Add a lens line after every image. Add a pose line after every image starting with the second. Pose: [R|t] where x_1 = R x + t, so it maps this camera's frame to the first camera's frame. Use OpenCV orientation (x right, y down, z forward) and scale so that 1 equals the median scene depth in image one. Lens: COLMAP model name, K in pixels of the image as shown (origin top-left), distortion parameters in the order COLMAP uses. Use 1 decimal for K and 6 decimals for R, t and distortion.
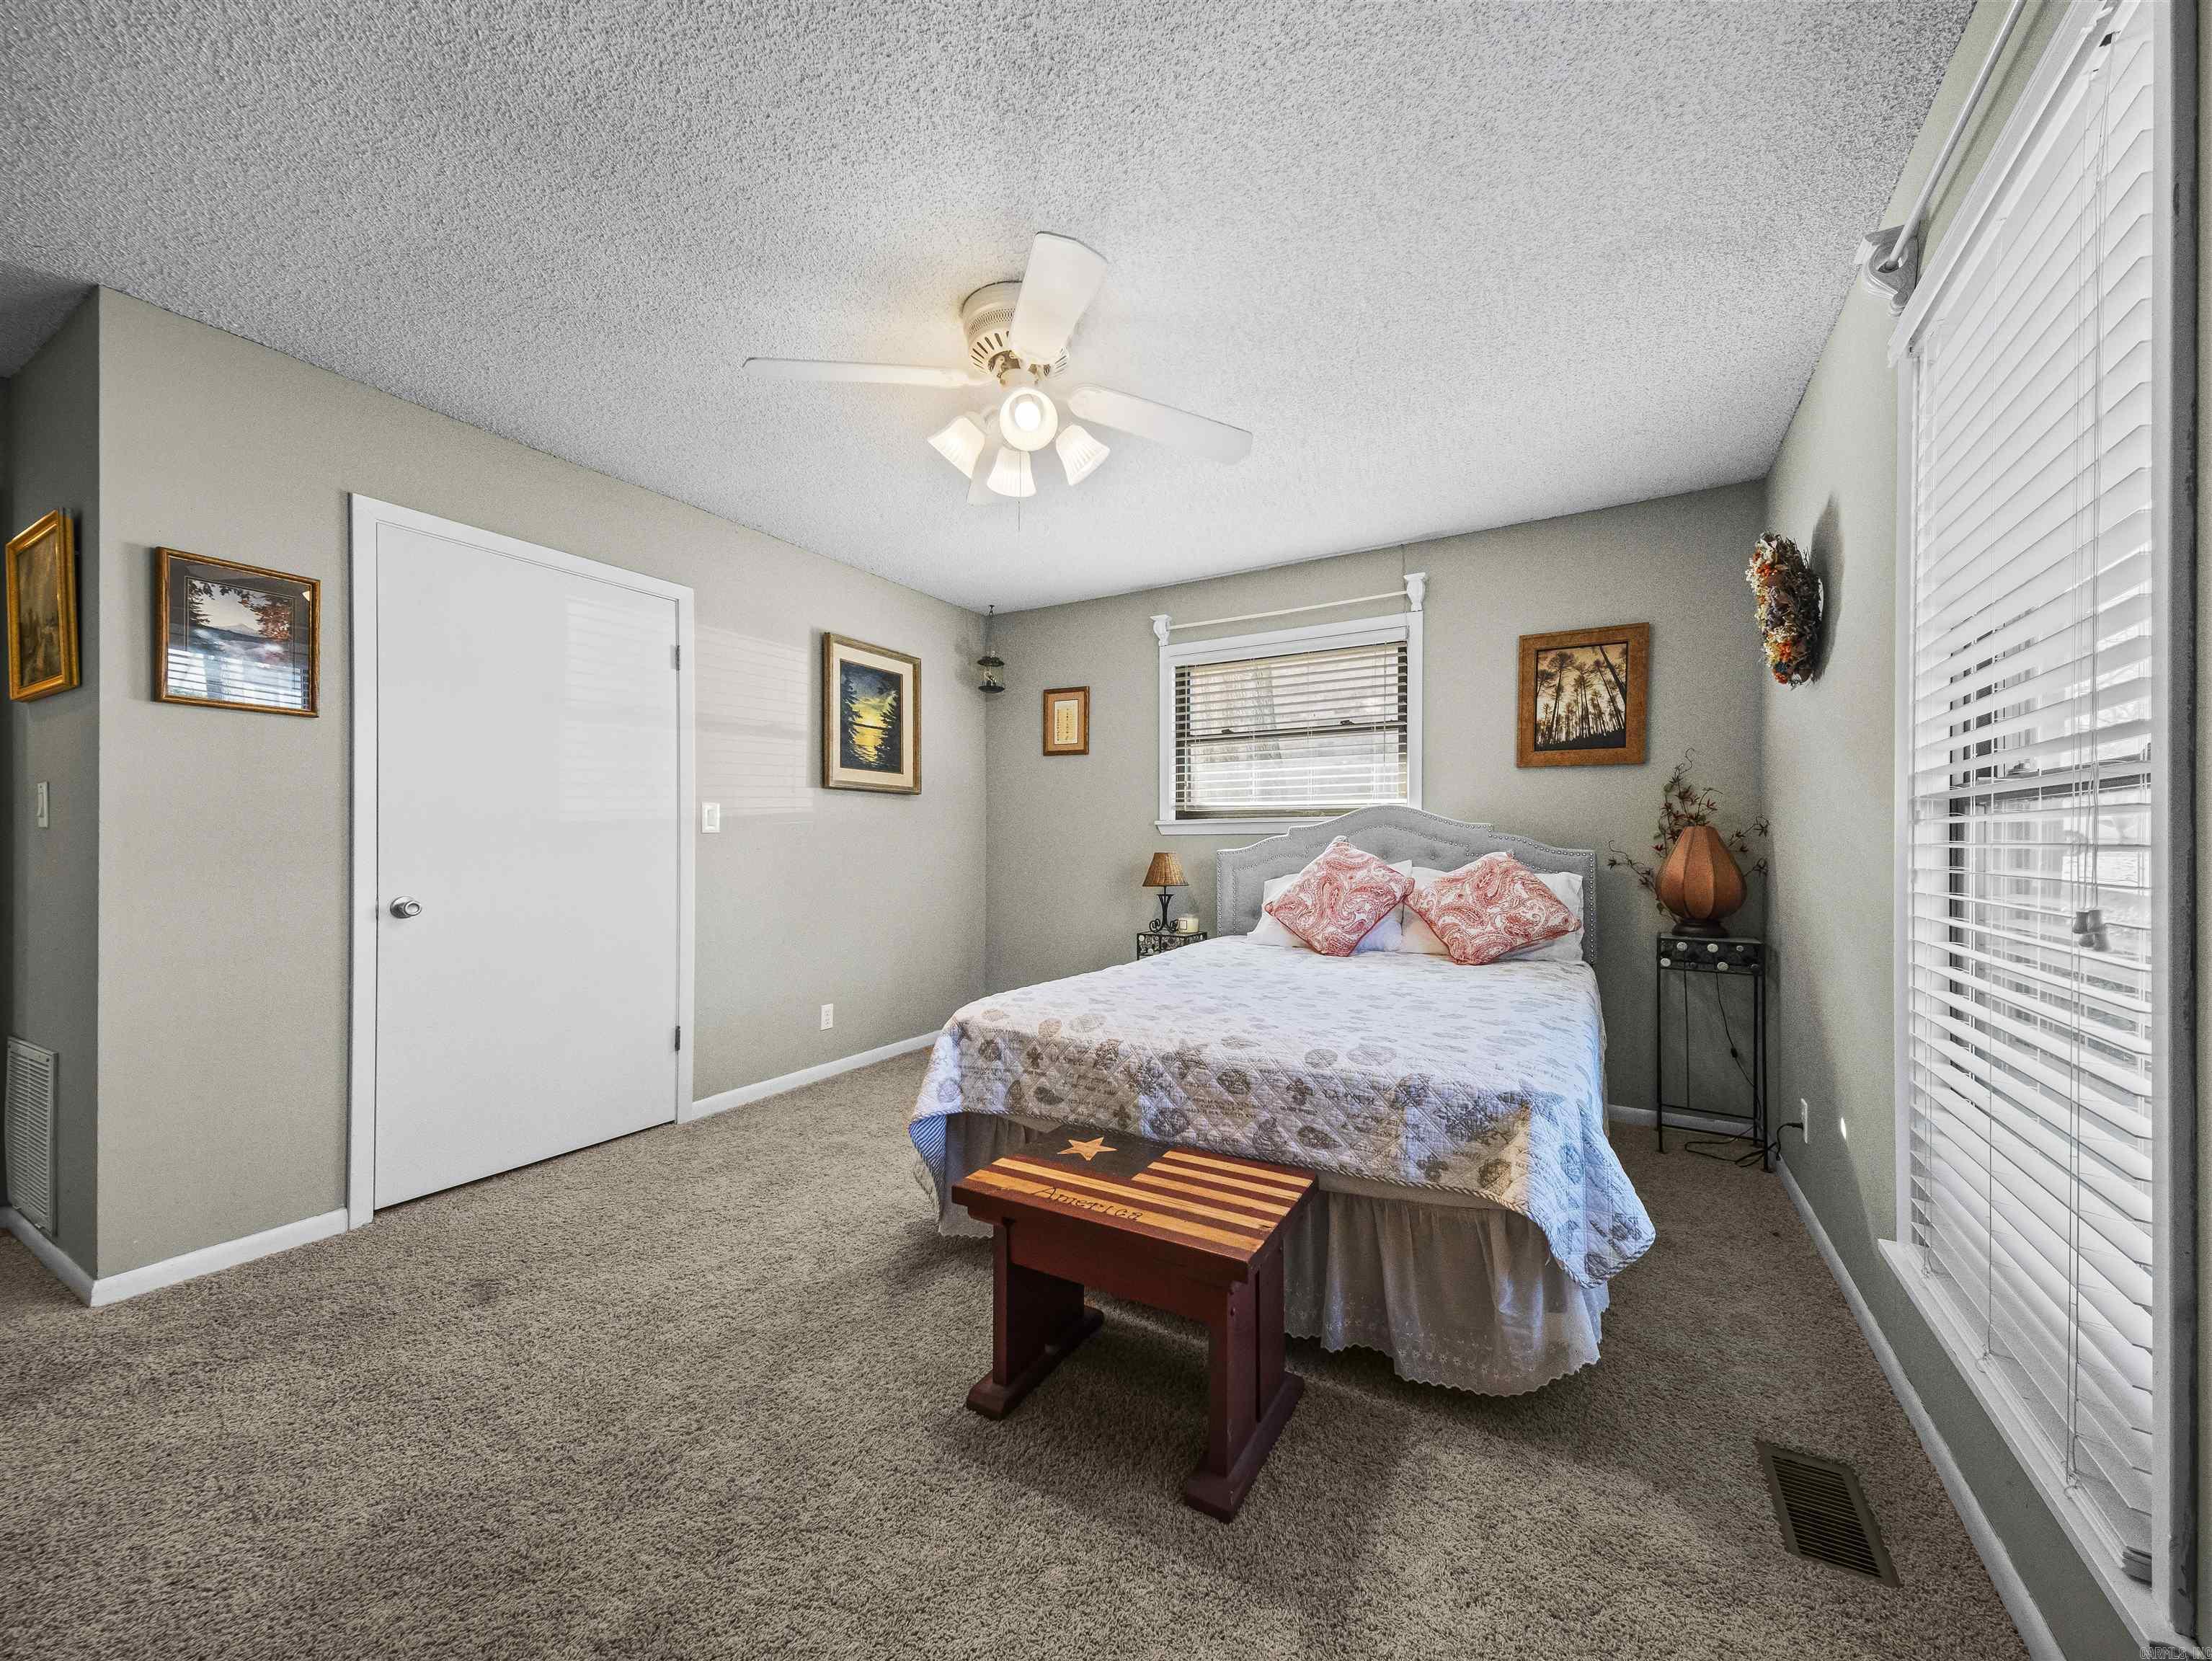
lens RADIAL K [[847.7, 0, 1096.5], [0, 847.7, 833.7], [0, 0, 1]] dist [0.039685, -0.013883]
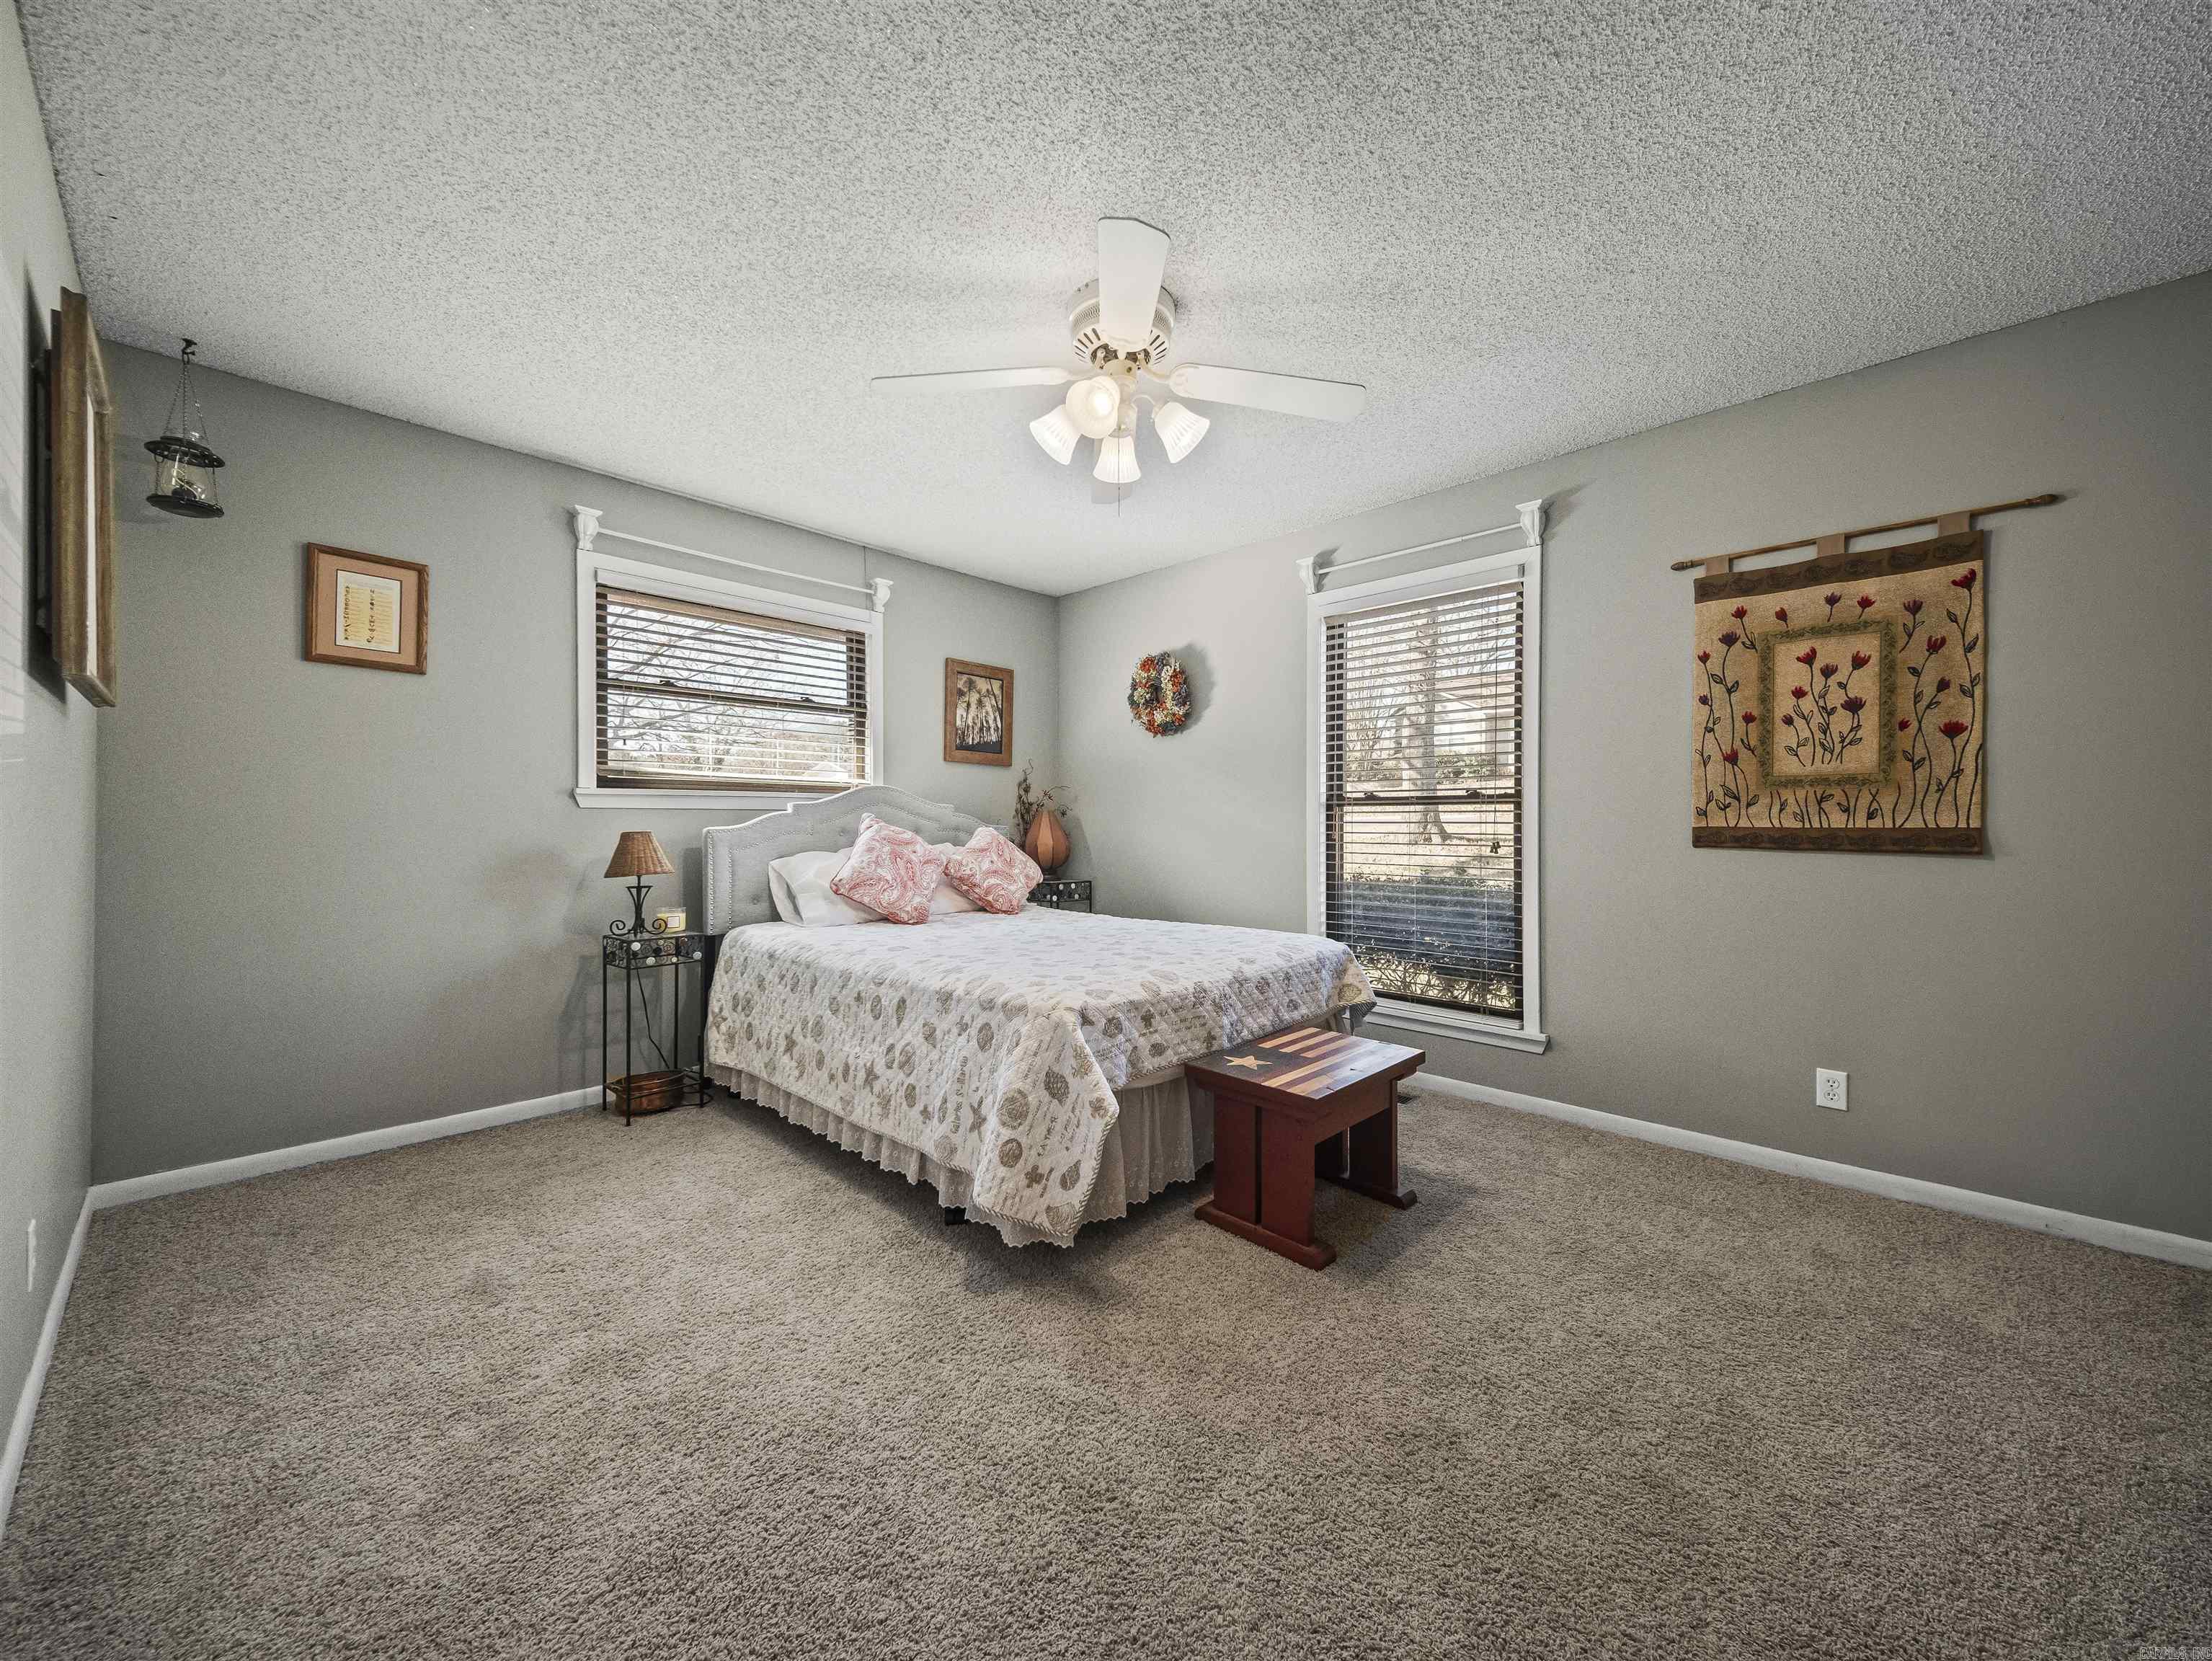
lens RADIAL K [[847.7, 0, 1112.4], [0, 847.7, 813.2], [0, 0, 1]] dist [0.039685, -0.013883]
pose [[0.223841, 0.013044, 0.974538, -0.702083], [-0.015814, 0.999827, -0.009750, 0.008354], [-0.974497, -0.013229, 0.224008, 0.497656]]
